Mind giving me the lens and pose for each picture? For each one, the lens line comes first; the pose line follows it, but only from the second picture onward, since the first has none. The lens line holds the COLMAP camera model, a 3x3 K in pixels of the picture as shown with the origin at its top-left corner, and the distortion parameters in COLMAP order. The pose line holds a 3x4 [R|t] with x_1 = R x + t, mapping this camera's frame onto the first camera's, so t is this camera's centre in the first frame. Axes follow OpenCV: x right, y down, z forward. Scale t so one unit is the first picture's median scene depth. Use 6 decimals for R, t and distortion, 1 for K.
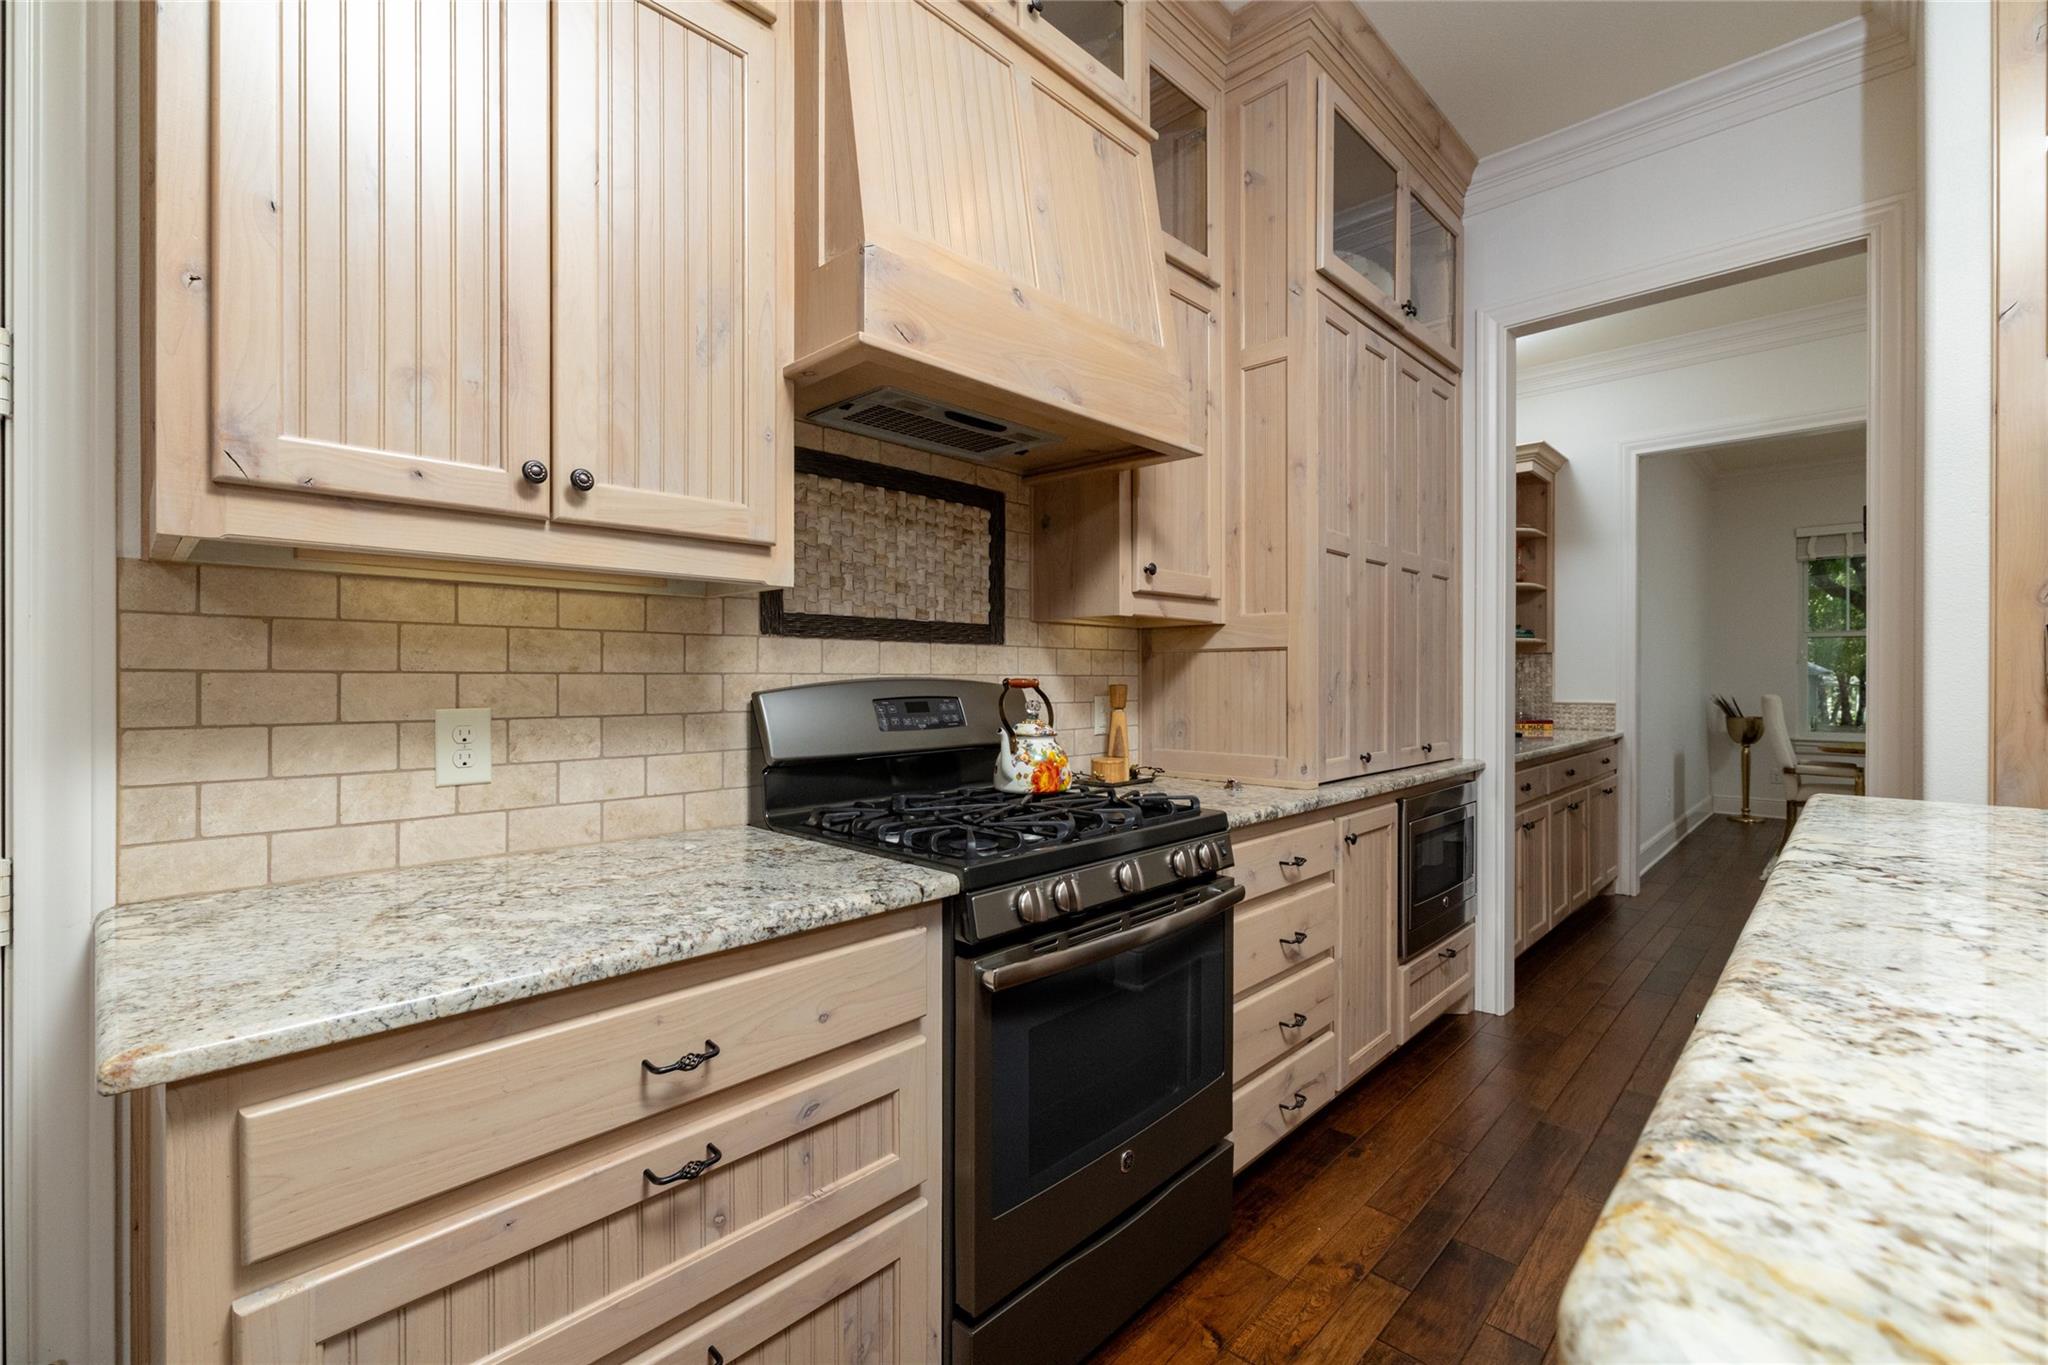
lens RADIAL K [[876.9, 0, 1018.5], [0, 876.9, 676.6], [0, 0, 1]] dist [-0.000894, 0.000031]
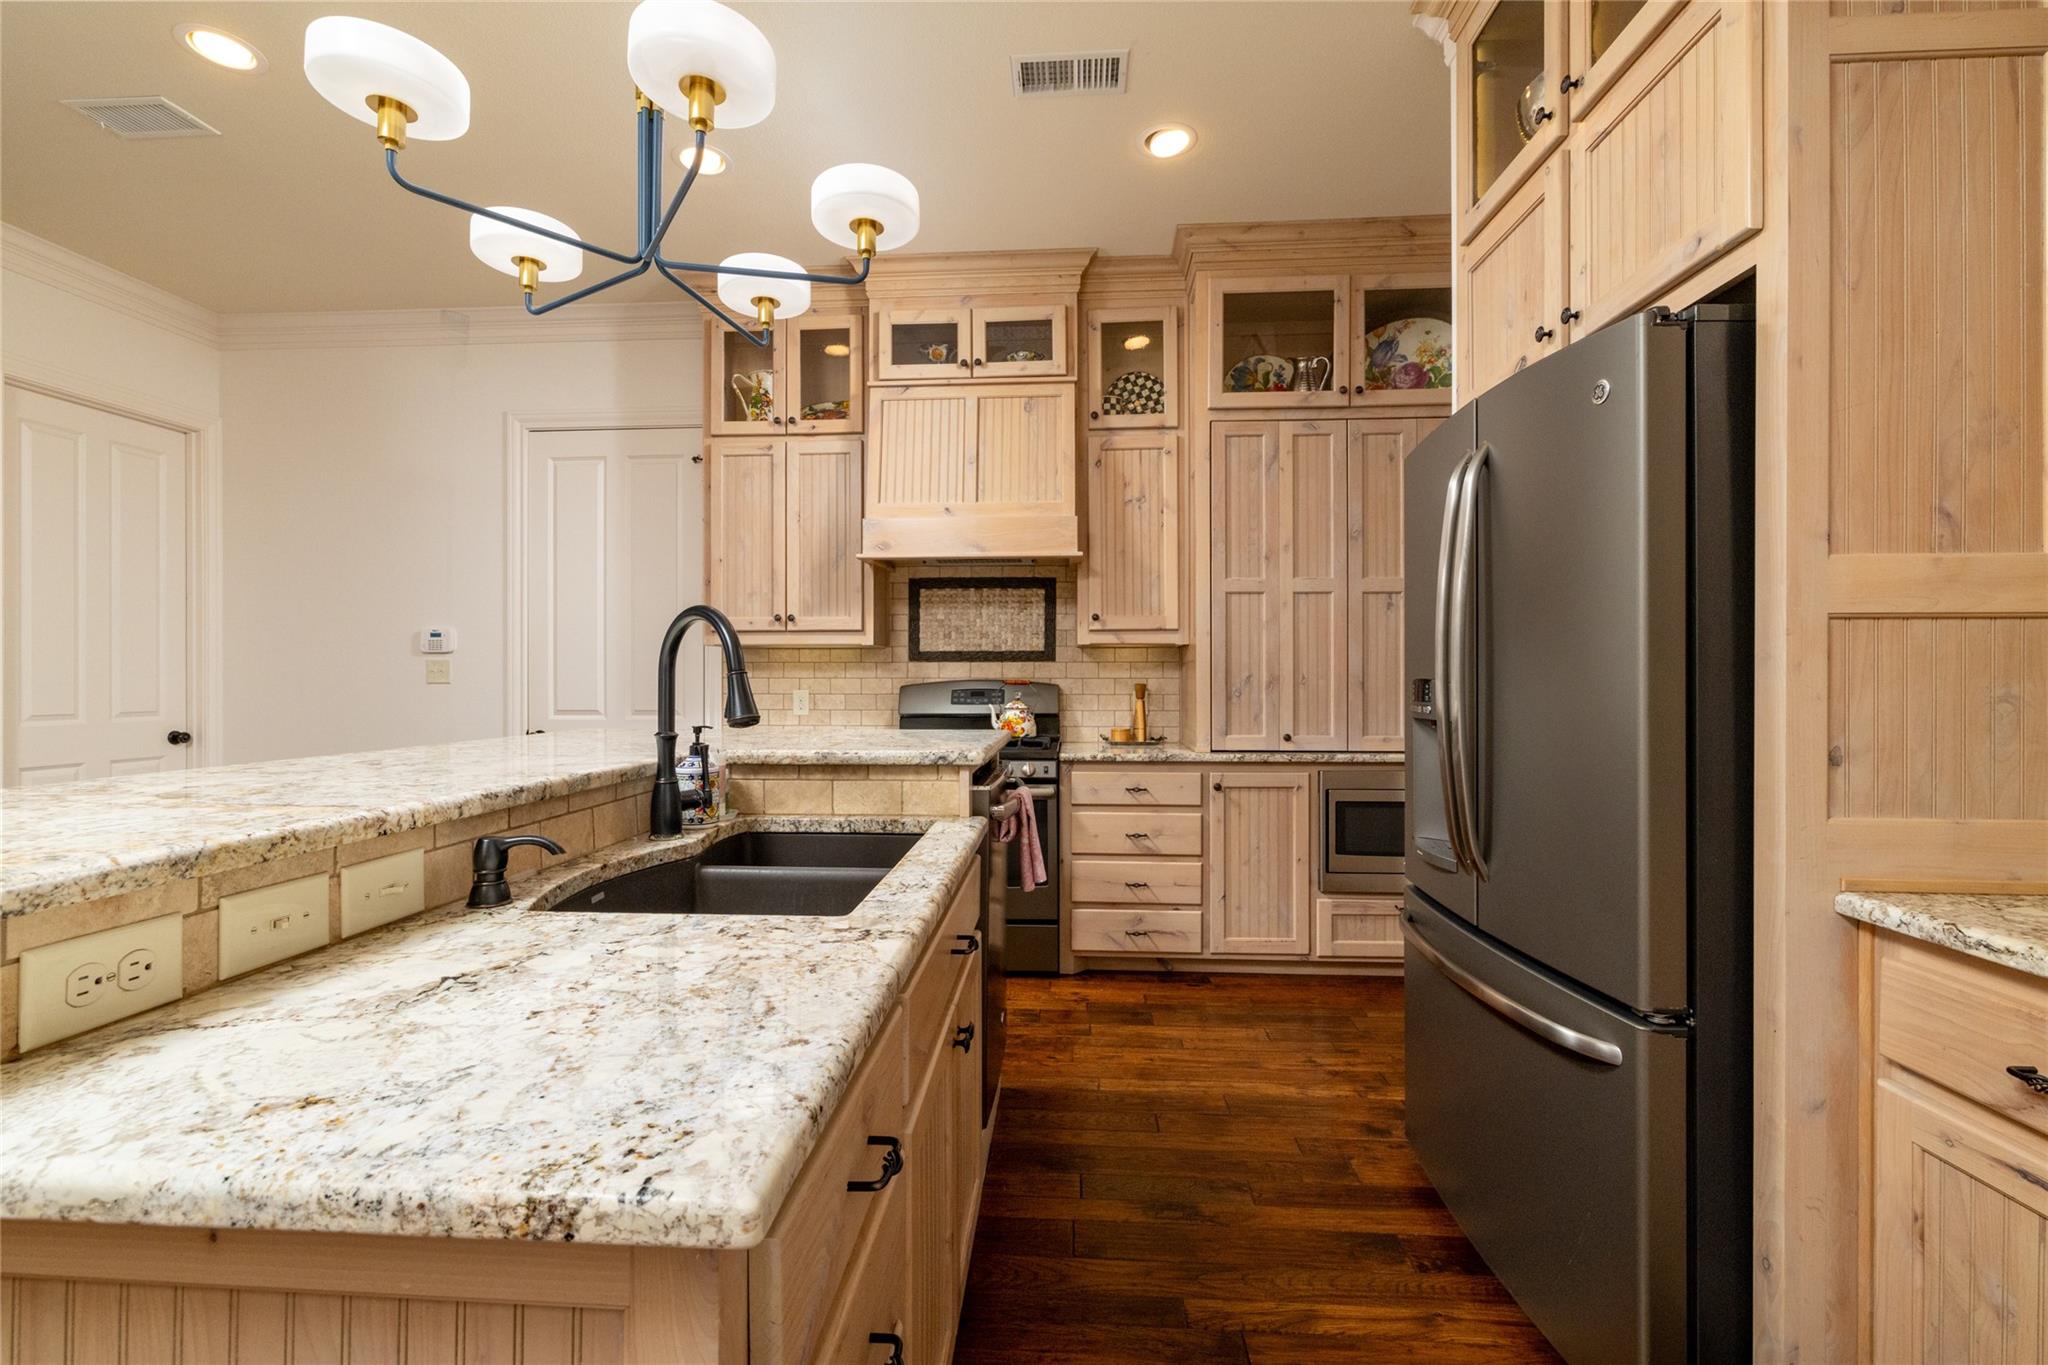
lens RADIAL K [[876.9, 0, 1018.5], [0, 876.9, 676.6], [0, 0, 1]] dist [-0.000894, 0.000031]
pose [[0.646284, -0.003053, -0.763091, 1.310970], [0.000732, 0.999994, -0.003380, 0.001263], [0.763096, 0.001626, 0.646283, -0.228071]]
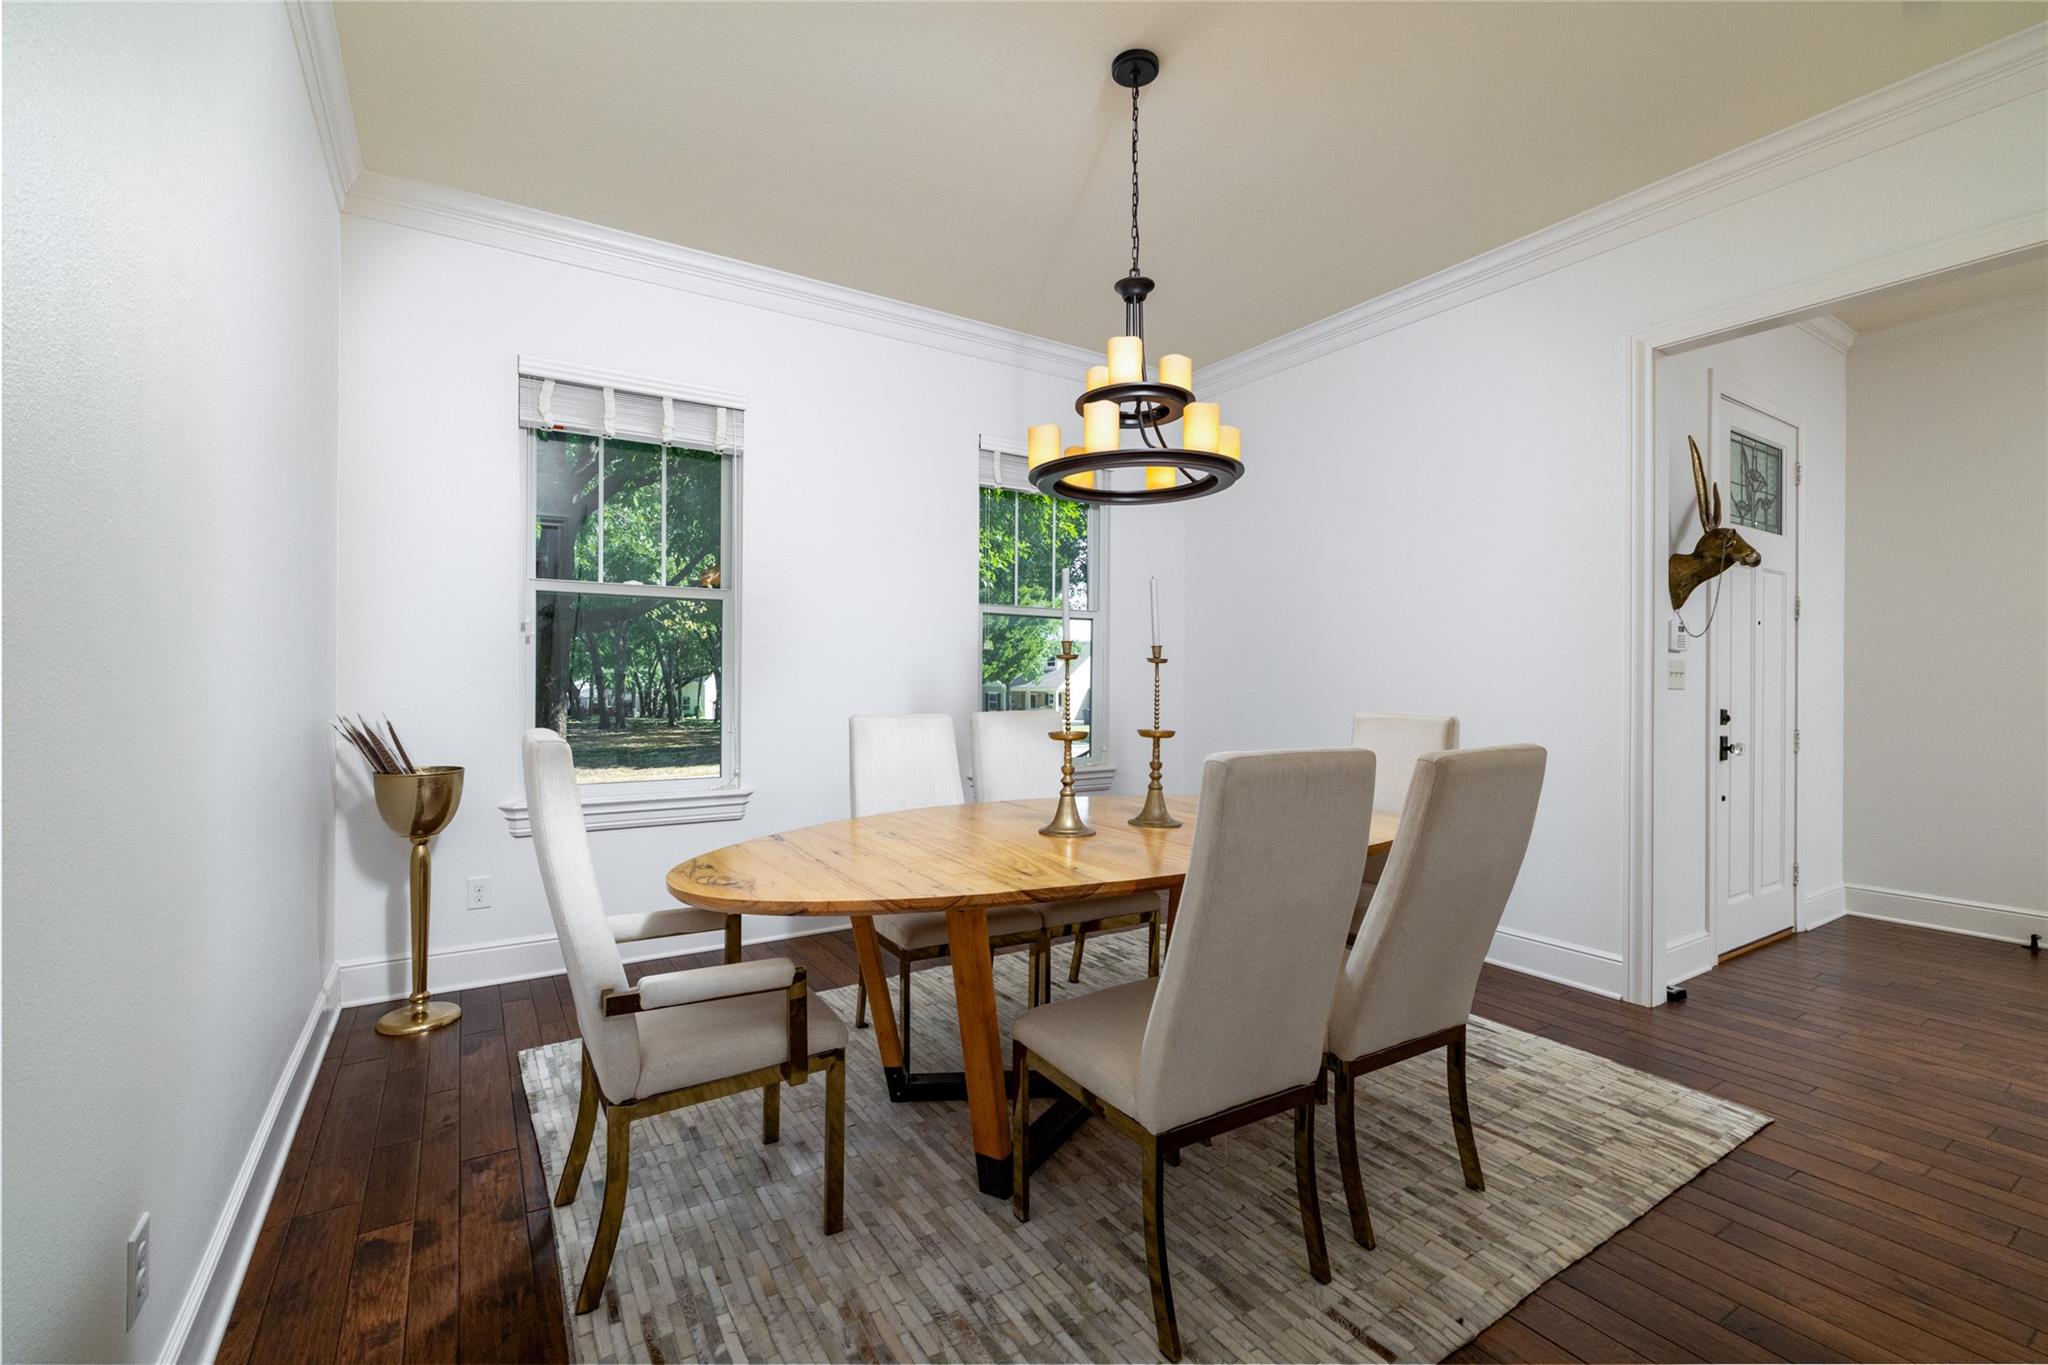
lens RADIAL K [[883.4, 0, 1020.1], [0, 883.4, 677.5], [0, 0, 1]] dist [-0.000915, 0.000536]
pose [[0.229283, 0.000358, 0.973360, 1.511388], [-0.003564, 0.999994, 0.000471, -0.000549], [-0.973353, -0.003577, 0.229282, 1.947817]]
